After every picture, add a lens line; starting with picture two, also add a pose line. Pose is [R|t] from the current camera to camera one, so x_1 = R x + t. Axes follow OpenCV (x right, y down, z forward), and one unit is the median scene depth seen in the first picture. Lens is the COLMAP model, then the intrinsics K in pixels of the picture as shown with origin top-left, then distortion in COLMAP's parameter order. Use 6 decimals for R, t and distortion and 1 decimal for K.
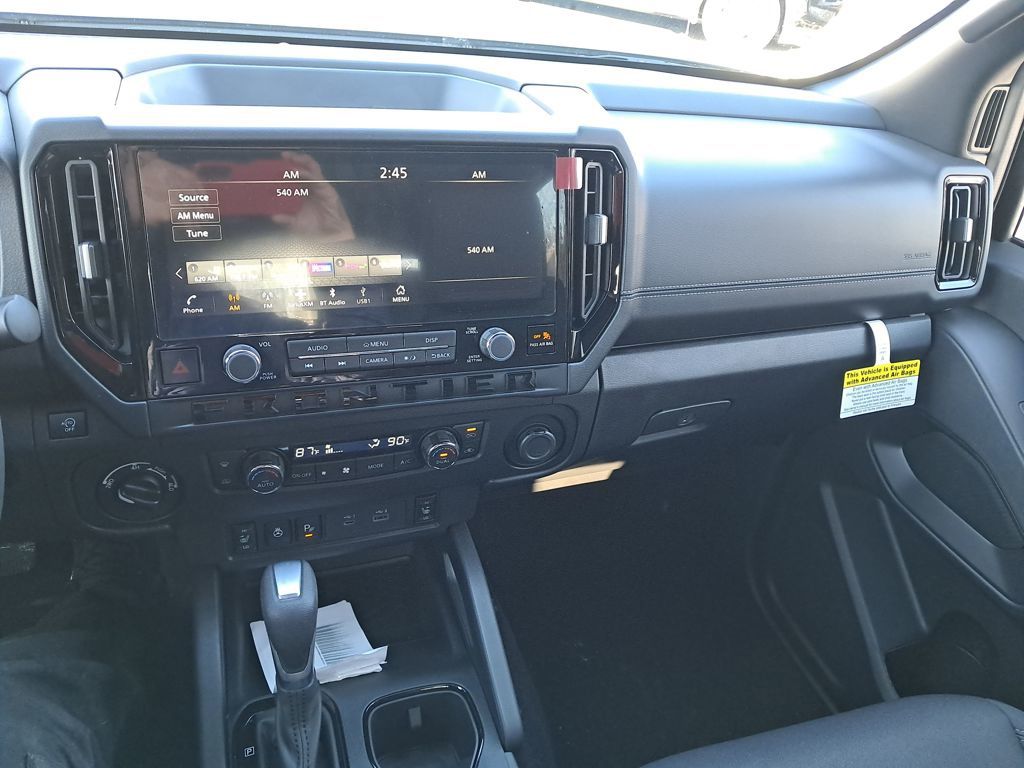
lens RADIAL K [[775.9, 0, 521.1], [0, 775.9, 376.8], [0, 0, 1]] dist [0.045997, -0.071535]
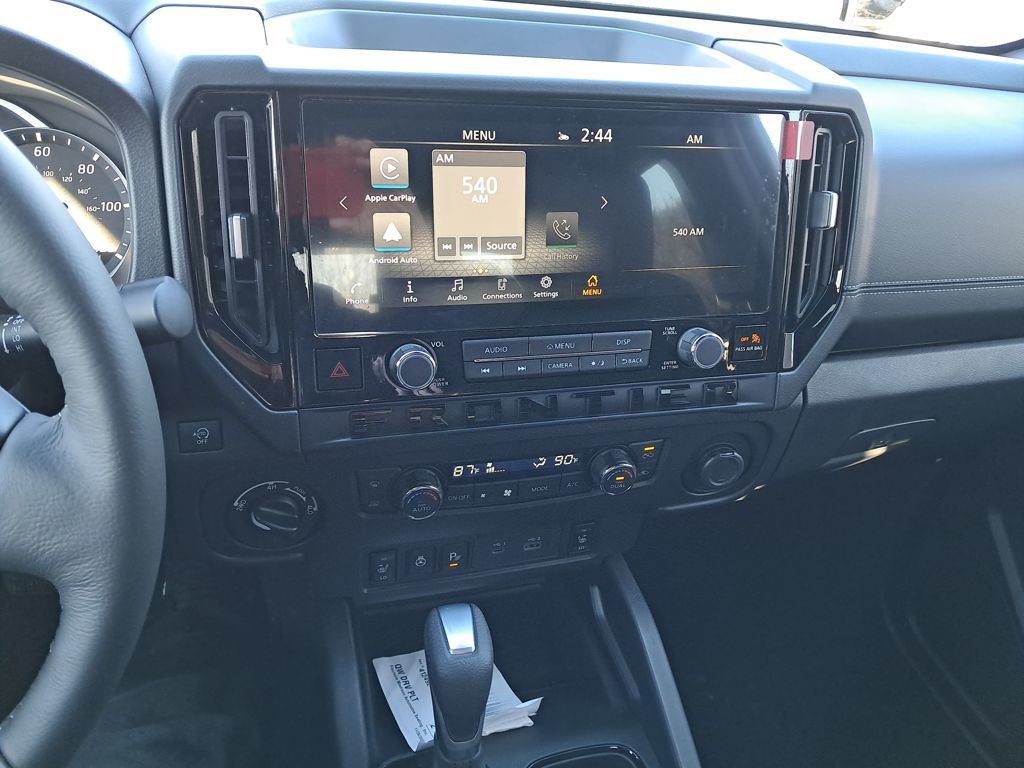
lens RADIAL K [[775.9, 0, 520.9], [0, 775.9, 384.8], [0, 0, 1]] dist [0.045997, -0.071535]
pose [[0.999218, 0.021392, -0.033241, -0.194356], [-0.020899, 0.999667, 0.015111, -0.011728], [0.033553, -0.014405, 0.999333, 0.167506]]
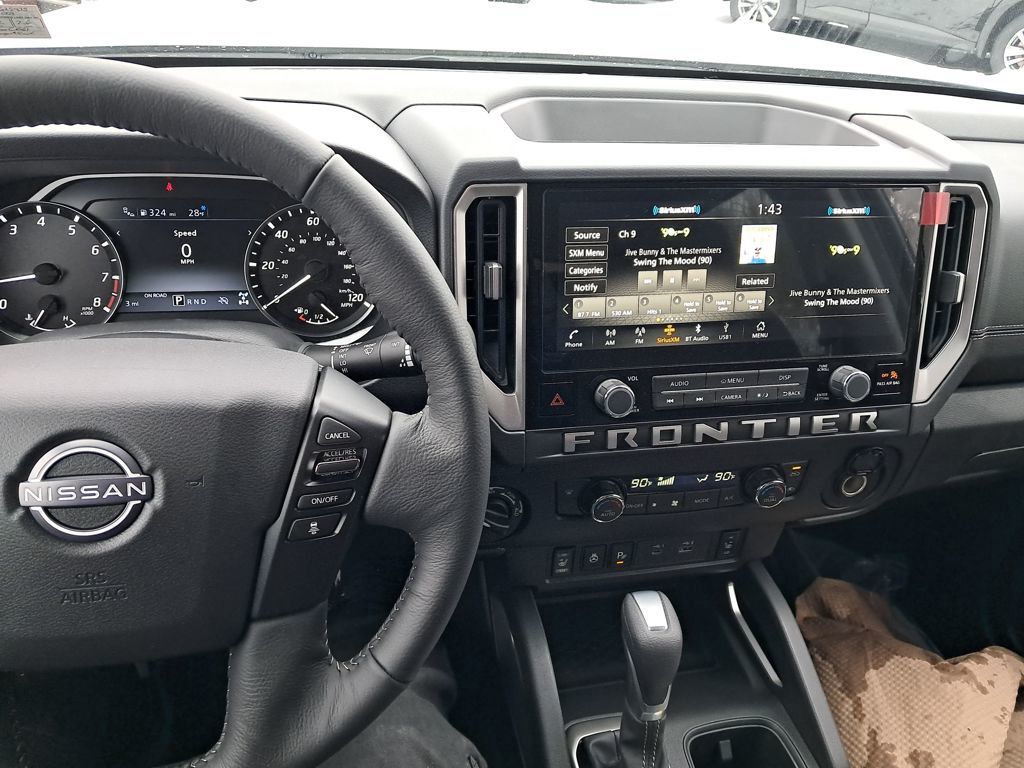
lens RADIAL K [[775.9, 0, 521.7], [0, 775.9, 383.0], [0, 0, 1]] dist [0.045997, -0.071535]
pose [[0.994199, 0.031788, -0.102755, -0.339050], [-0.032121, 0.999483, -0.001587, -0.027608], [0.102651, 0.004879, 0.994705, -0.013736]]
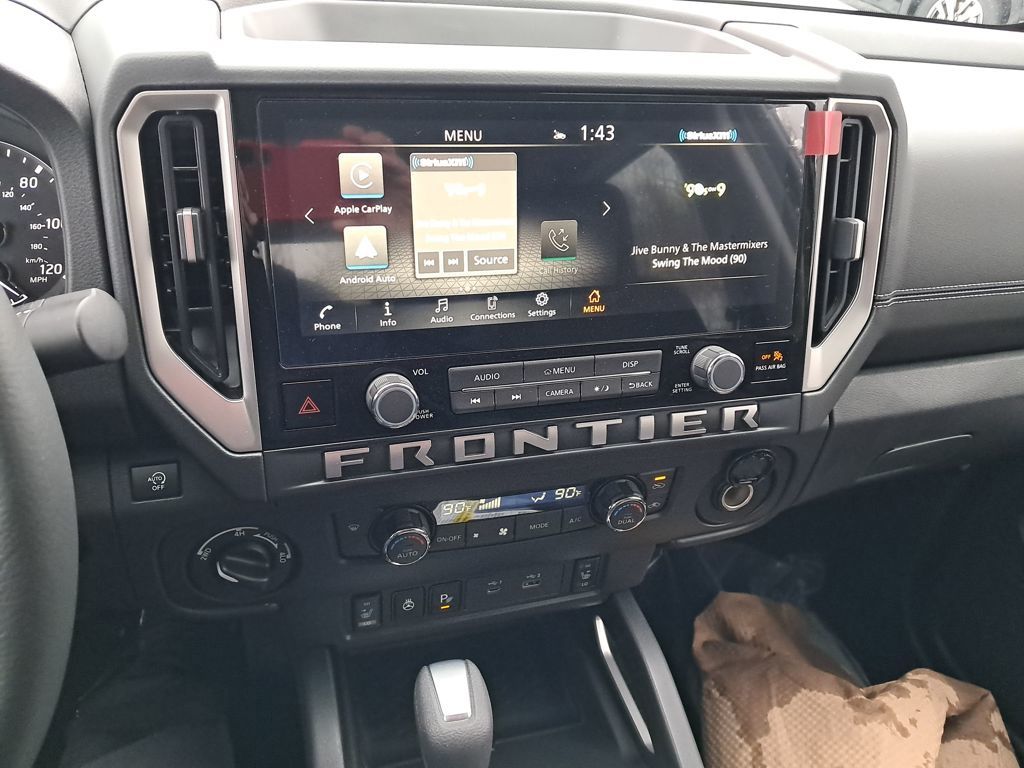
lens RADIAL K [[775.9, 0, 507.4], [0, 775.9, 379.2], [0, 0, 1]] dist [0.045997, -0.071535]
pose [[0.998863, 0.004273, -0.047472, -0.195007], [-0.003659, 0.999909, 0.013011, -0.041246], [0.047523, -0.012822, 0.998788, 0.256549]]
